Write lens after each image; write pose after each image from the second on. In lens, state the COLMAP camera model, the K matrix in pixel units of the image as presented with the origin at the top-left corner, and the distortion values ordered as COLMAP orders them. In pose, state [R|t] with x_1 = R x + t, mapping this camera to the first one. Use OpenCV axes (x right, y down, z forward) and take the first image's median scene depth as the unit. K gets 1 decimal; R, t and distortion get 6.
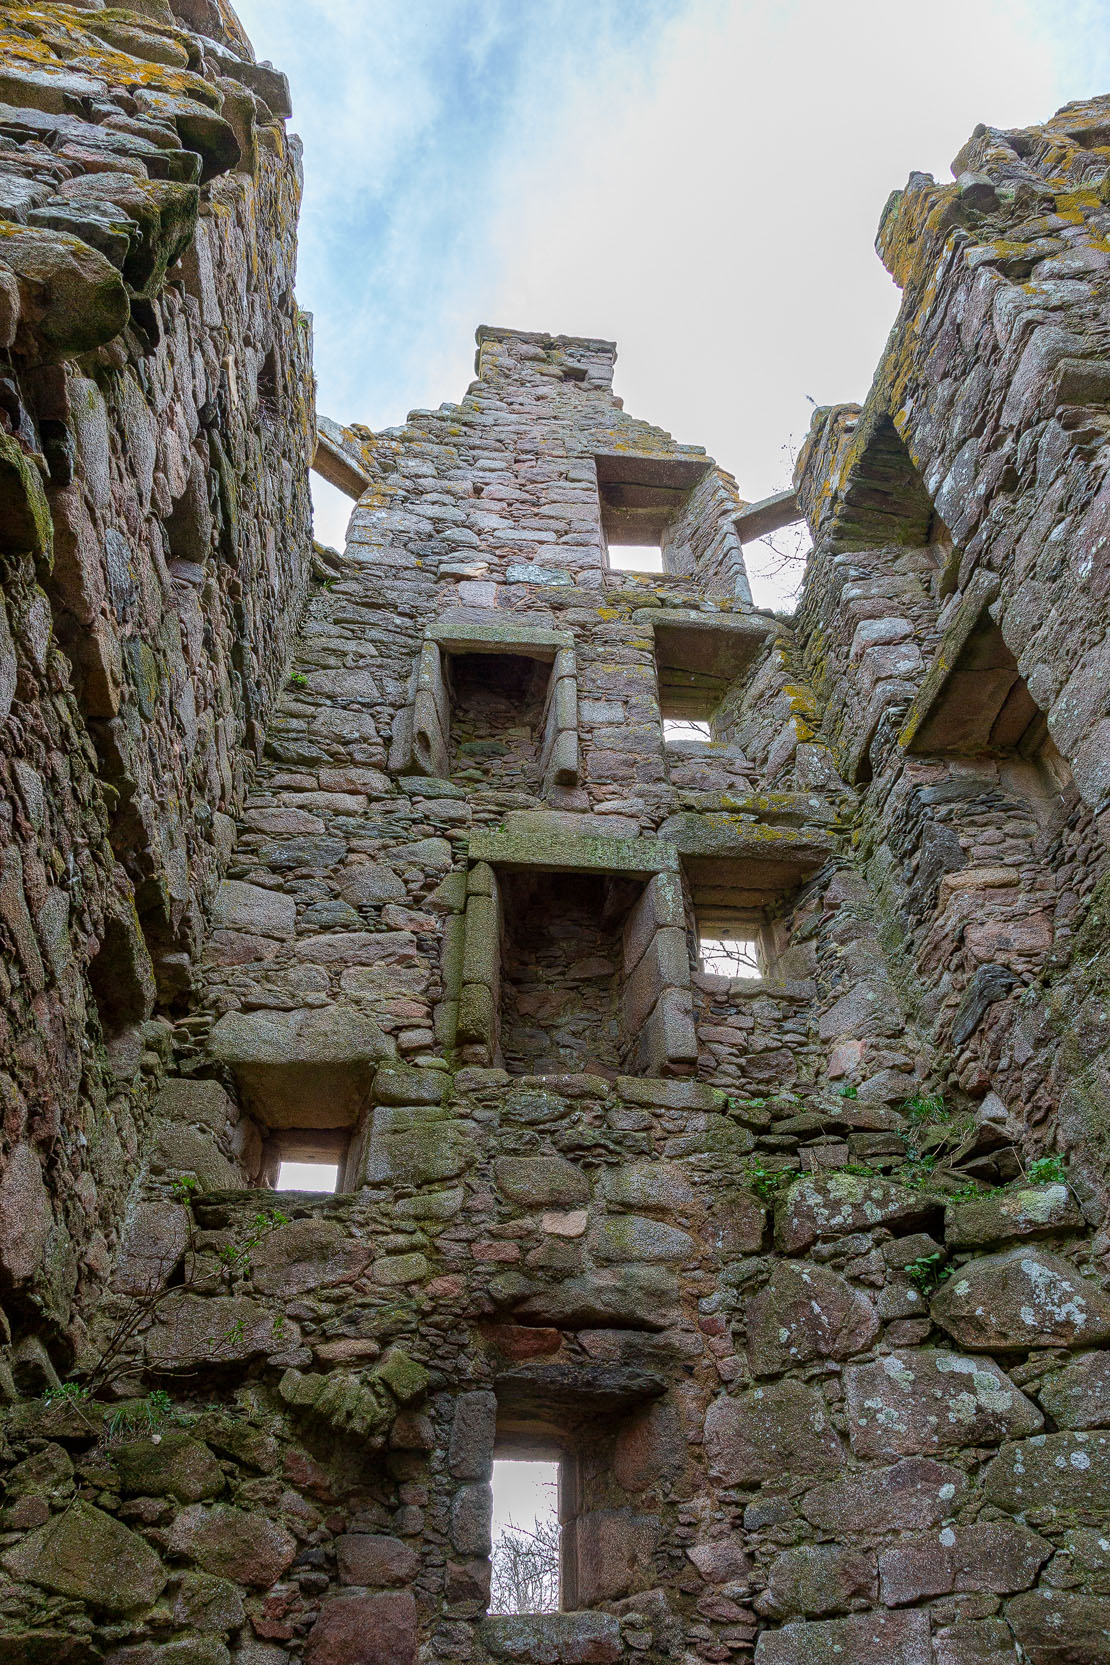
lens RADIAL K [[1089.7, 0, 548.6], [0, 1089.7, 836.0], [0, 0, 1]] dist [0.003940, 0.000223]
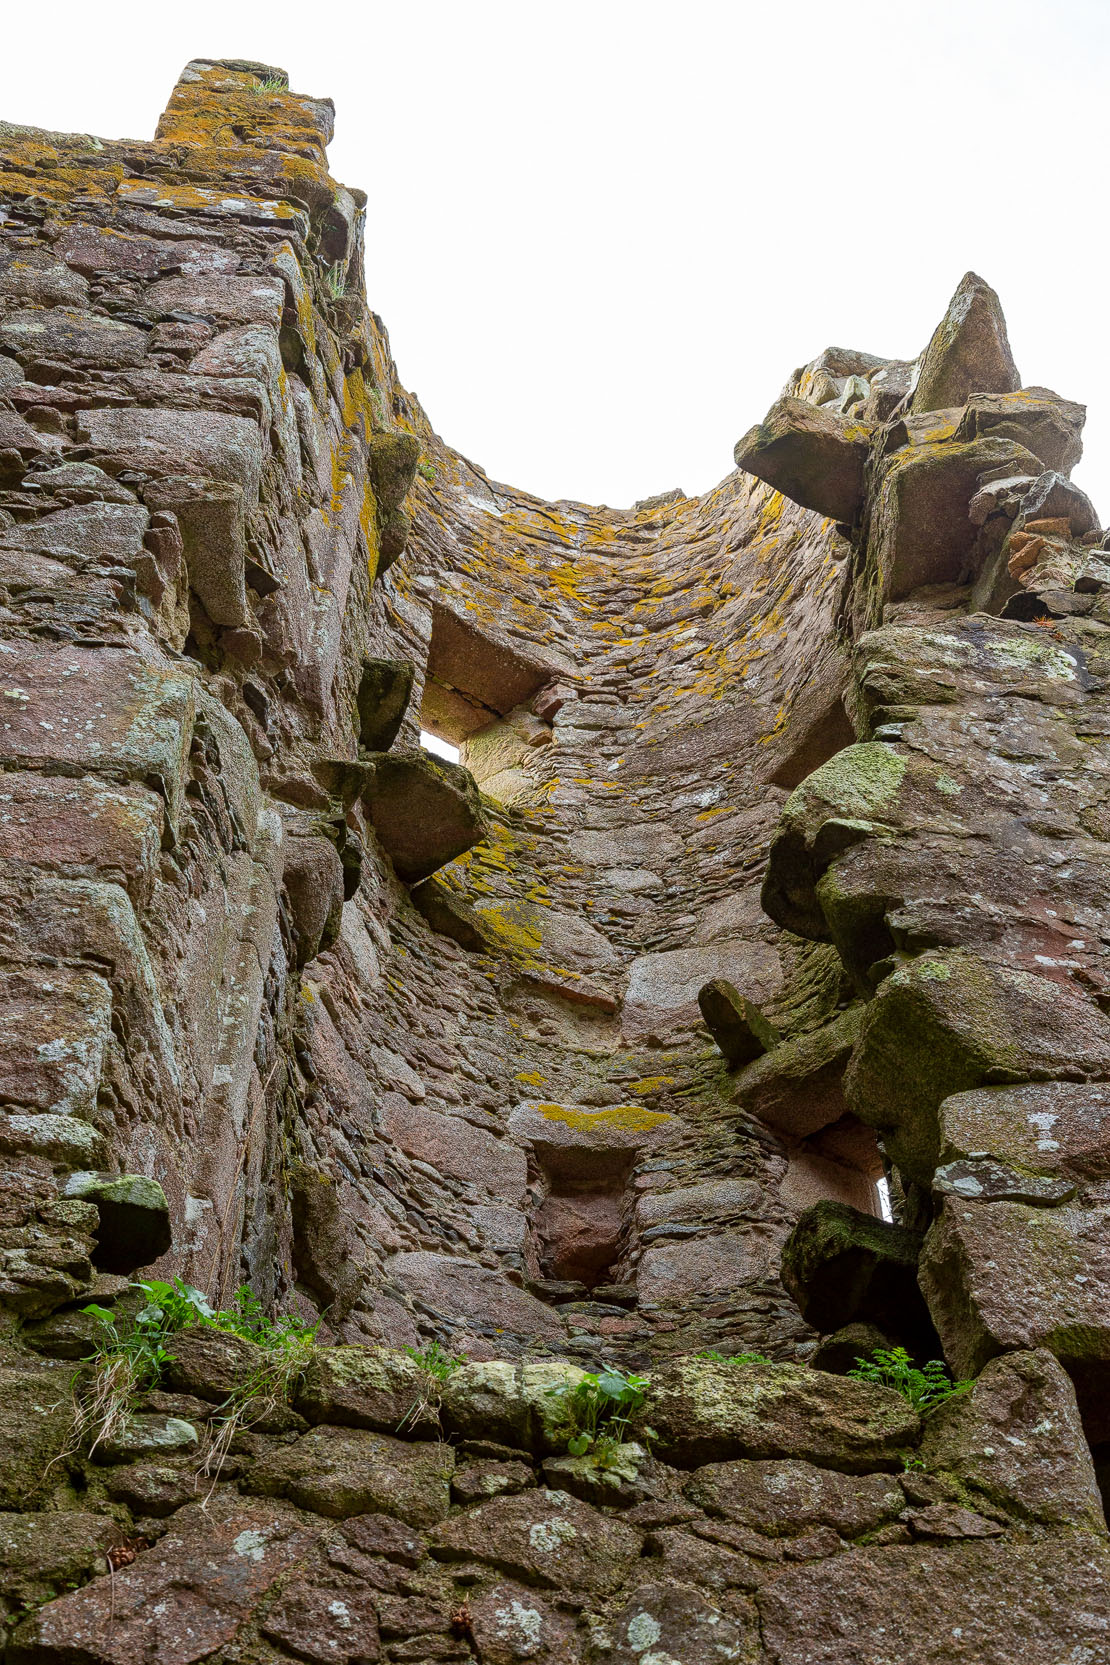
lens RADIAL K [[2152.1, 0, 545.3], [0, 2152.1, 844.1], [0, 0, 1]] dist [0.020421, 0.000000]
pose [[0.019854, 0.804492, 0.593632, -0.009423], [-0.698105, 0.436197, -0.567787, 0.127265], [-0.715720, -0.403145, 0.570280, 0.217515]]
